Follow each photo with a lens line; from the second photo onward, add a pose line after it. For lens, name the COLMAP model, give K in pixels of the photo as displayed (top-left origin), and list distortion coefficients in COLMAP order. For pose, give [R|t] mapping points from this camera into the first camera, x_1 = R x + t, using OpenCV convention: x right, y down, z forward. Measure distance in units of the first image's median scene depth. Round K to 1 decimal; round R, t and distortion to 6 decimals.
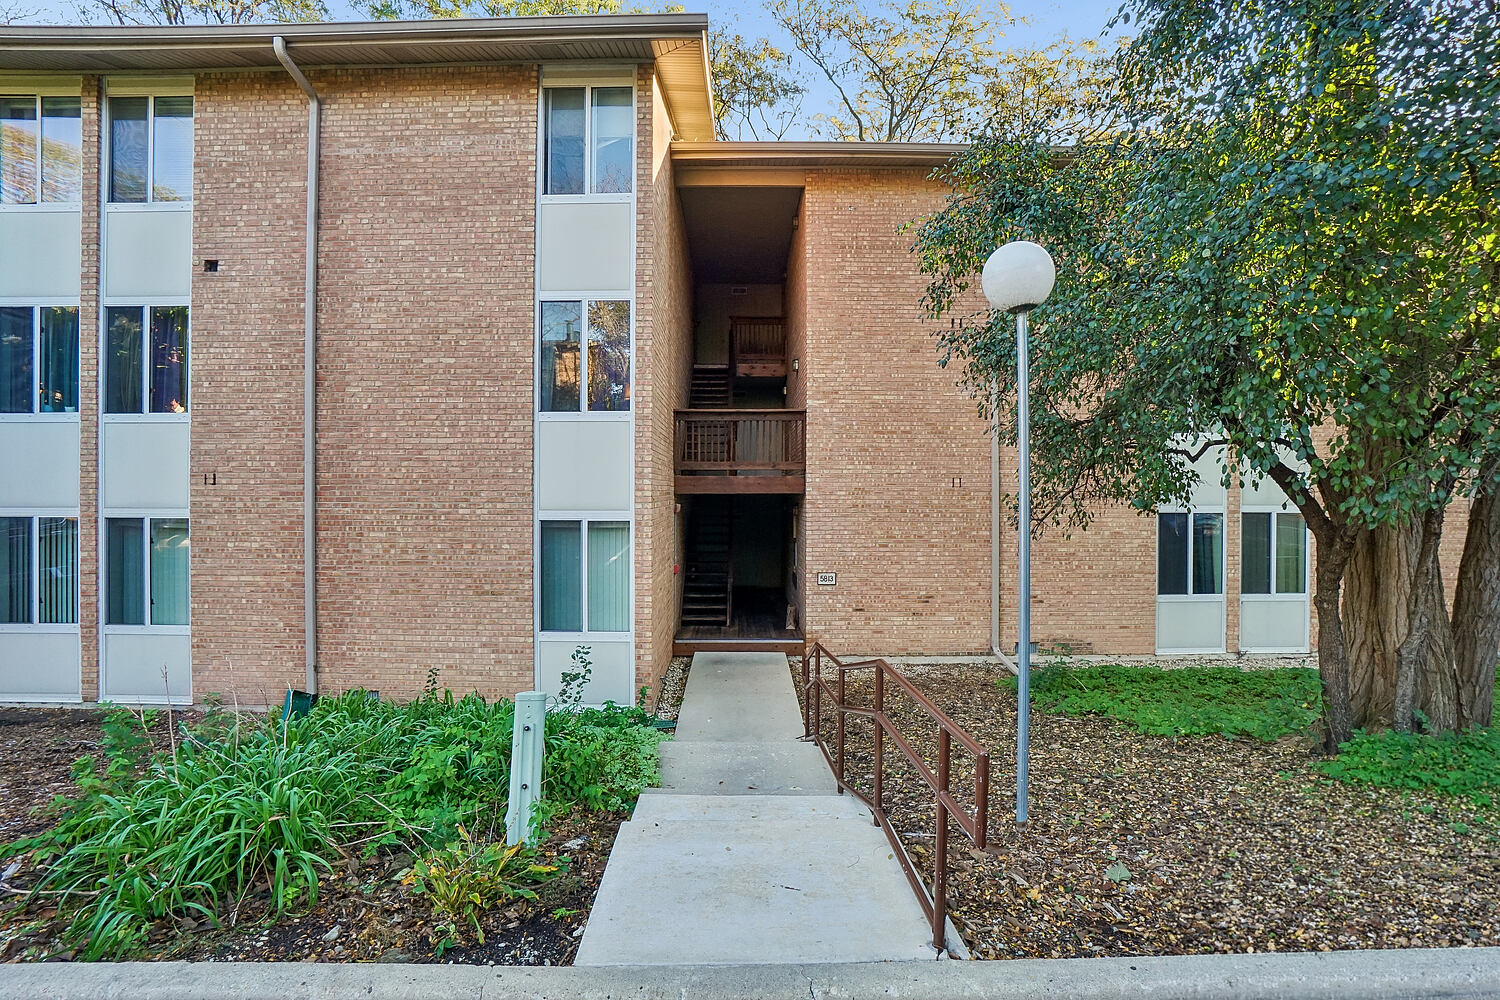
lens RADIAL K [[652.4, 0, 744.5], [0, 652.4, 489.3], [0, 0, 1]] dist [-0.048481, 0.013856]
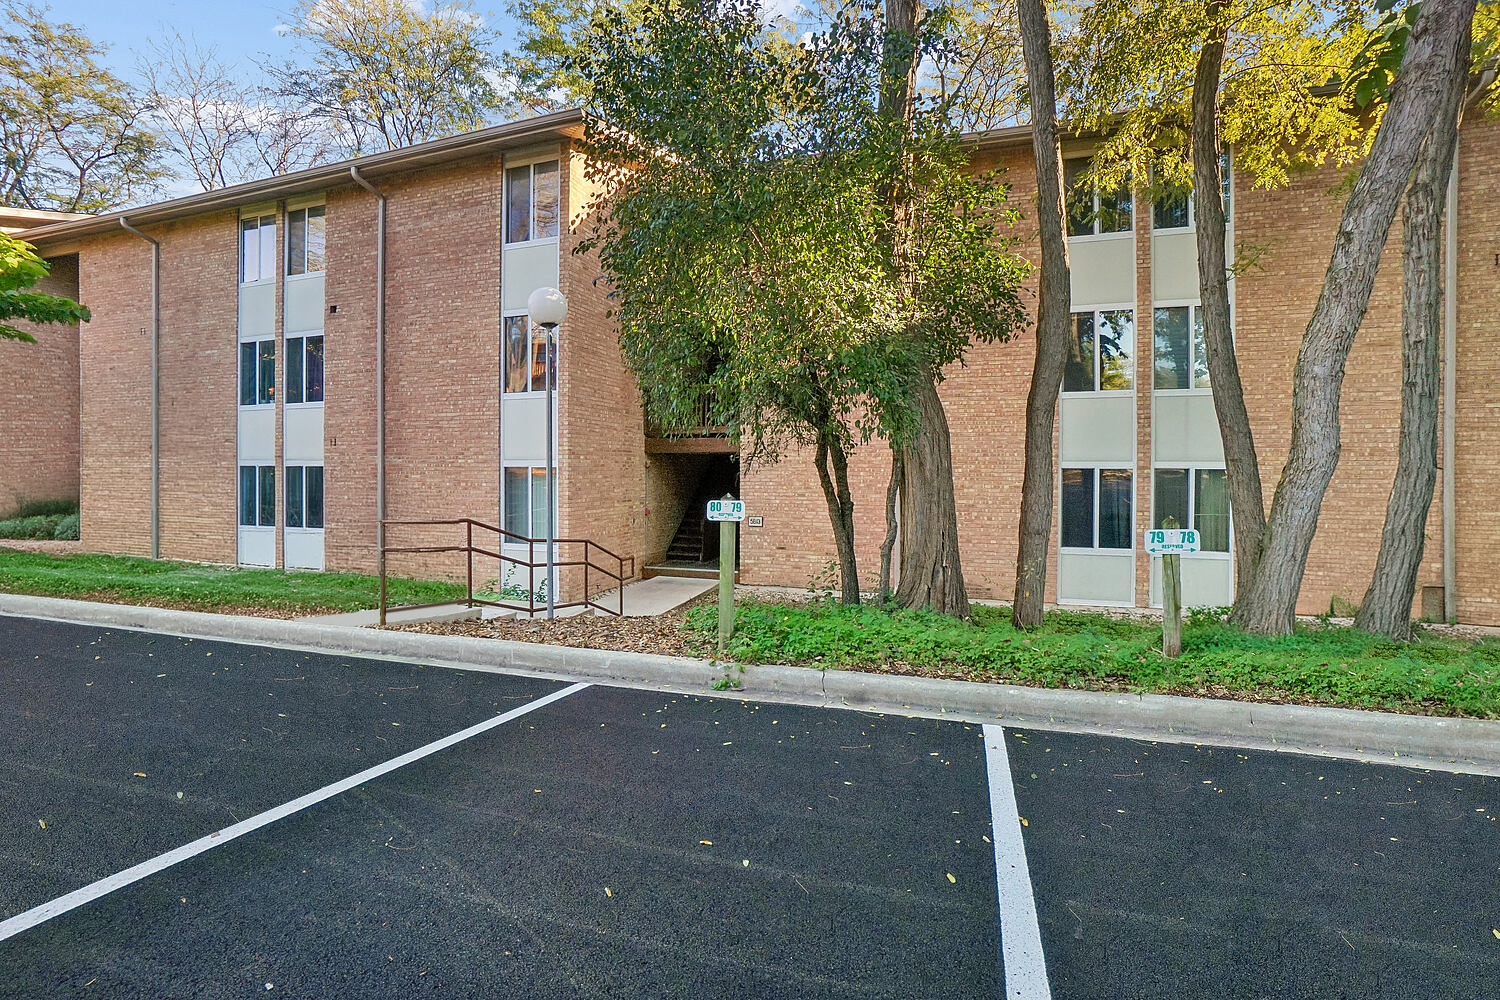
lens RADIAL K [[654.3, 0, 749.9], [0, 654.3, 475.5], [0, 0, 1]] dist [-0.043627, 0.000013]
pose [[0.951124, 0.005188, -0.308766, 0.670226], [-0.000796, 0.999897, 0.014351, 0.044934], [0.308808, -0.013404, 0.951030, -0.228002]]
